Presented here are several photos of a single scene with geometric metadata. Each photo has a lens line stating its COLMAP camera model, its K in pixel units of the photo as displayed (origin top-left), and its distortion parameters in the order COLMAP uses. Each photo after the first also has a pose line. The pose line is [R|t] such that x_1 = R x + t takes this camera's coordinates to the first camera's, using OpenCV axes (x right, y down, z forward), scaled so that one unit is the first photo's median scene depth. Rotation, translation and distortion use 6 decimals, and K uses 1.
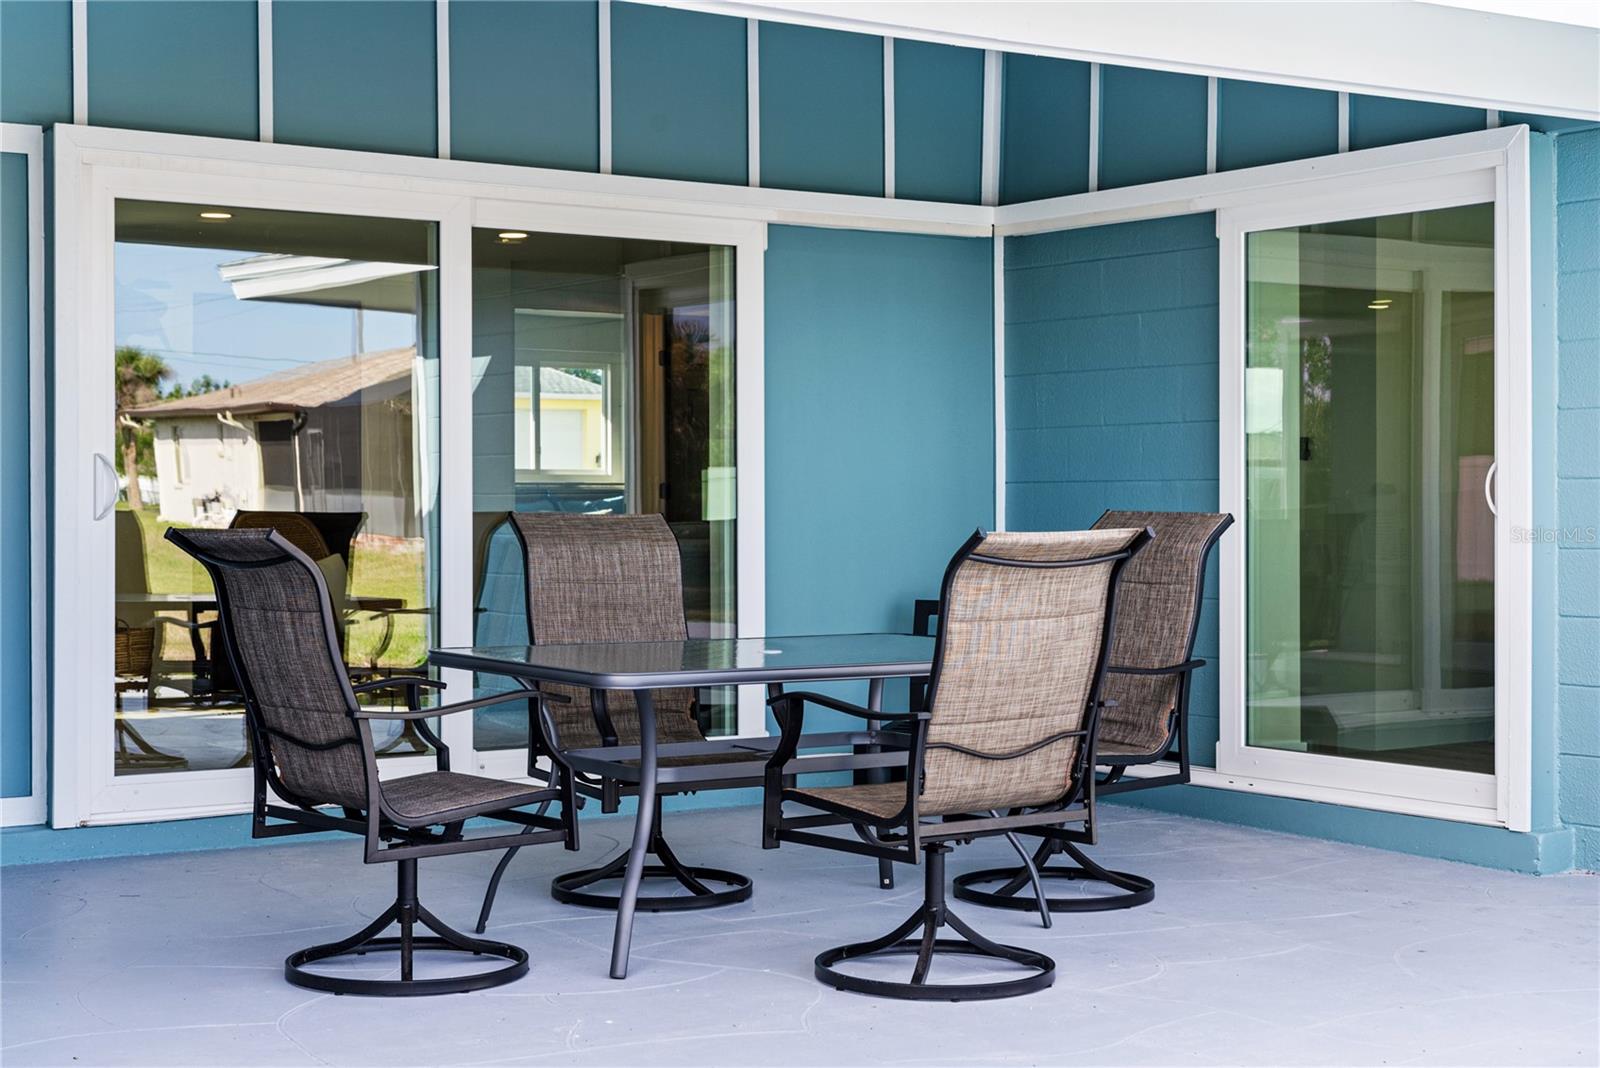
lens RADIAL K [[2555.9, 0, 799.8], [0, 2555.9, 533.5], [0, 0, 1]] dist [0.002840, 0.000000]
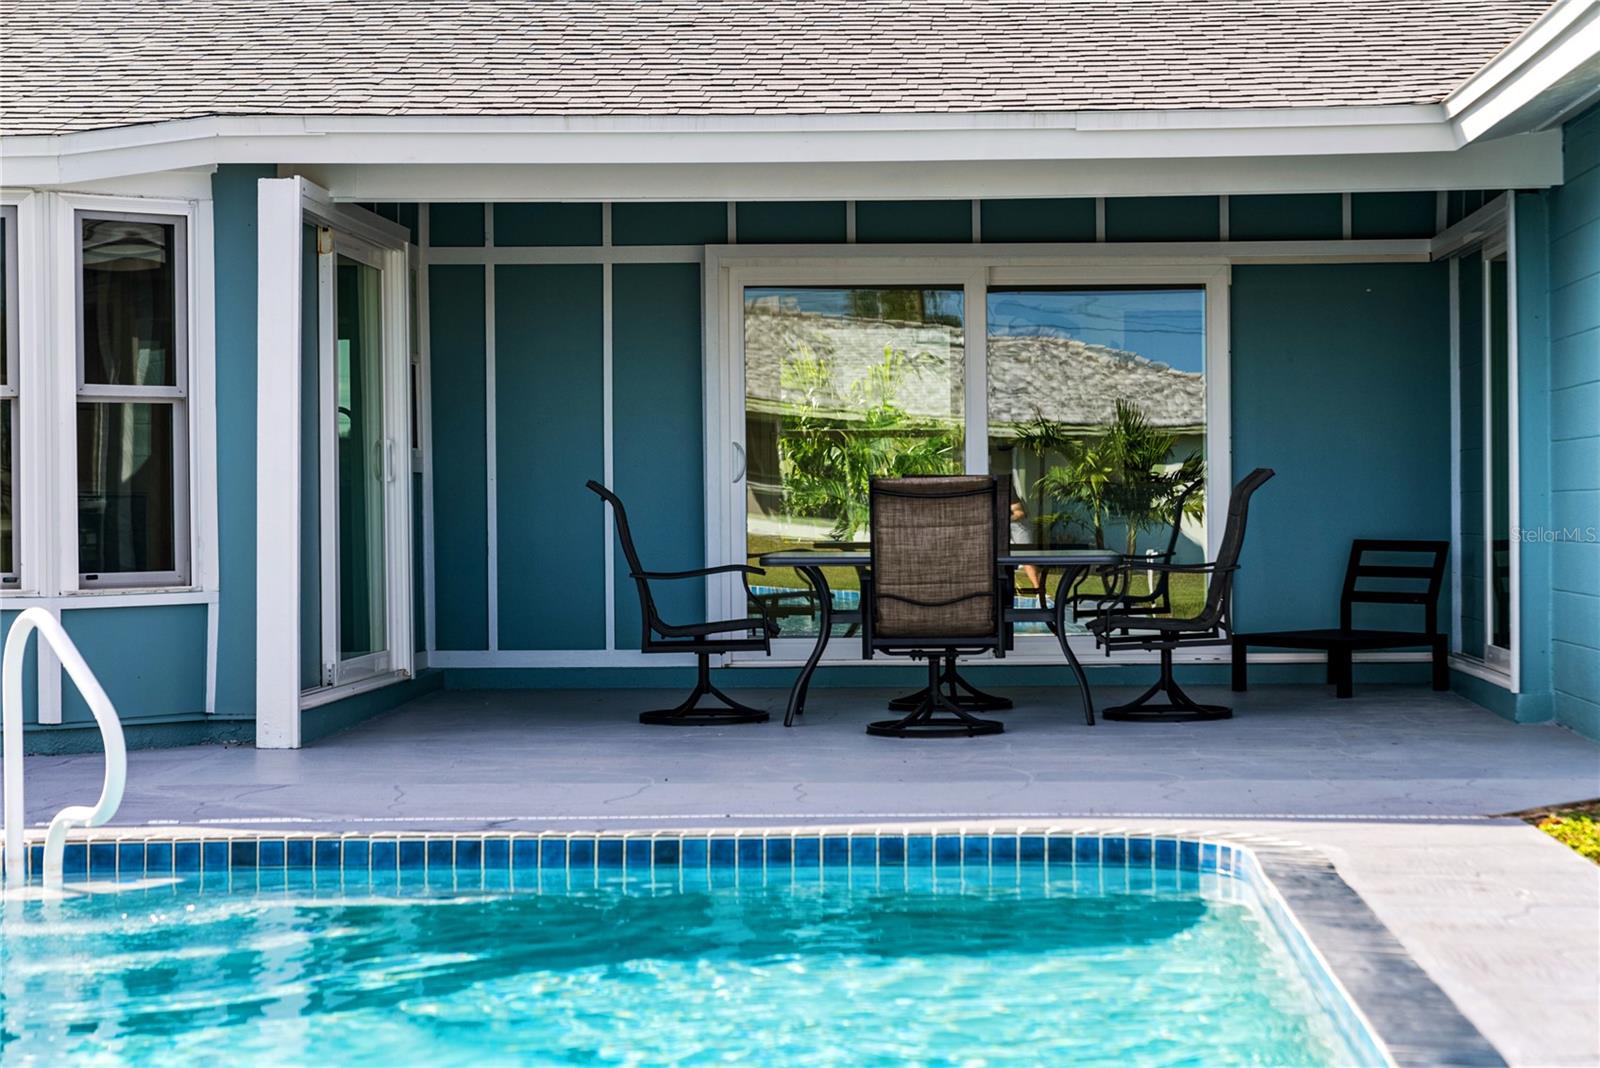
lens RADIAL K [[3229.2, 0, 800.6], [0, 3229.2, 532.9], [0, 0, 1]] dist [0.007471, 0.000000]
pose [[0.795500, -0.000896, -0.605953, 1.368510], [0.001163, 0.999999, 0.000048, 0.036934], [0.605953, -0.000743, 0.795500, -0.848087]]
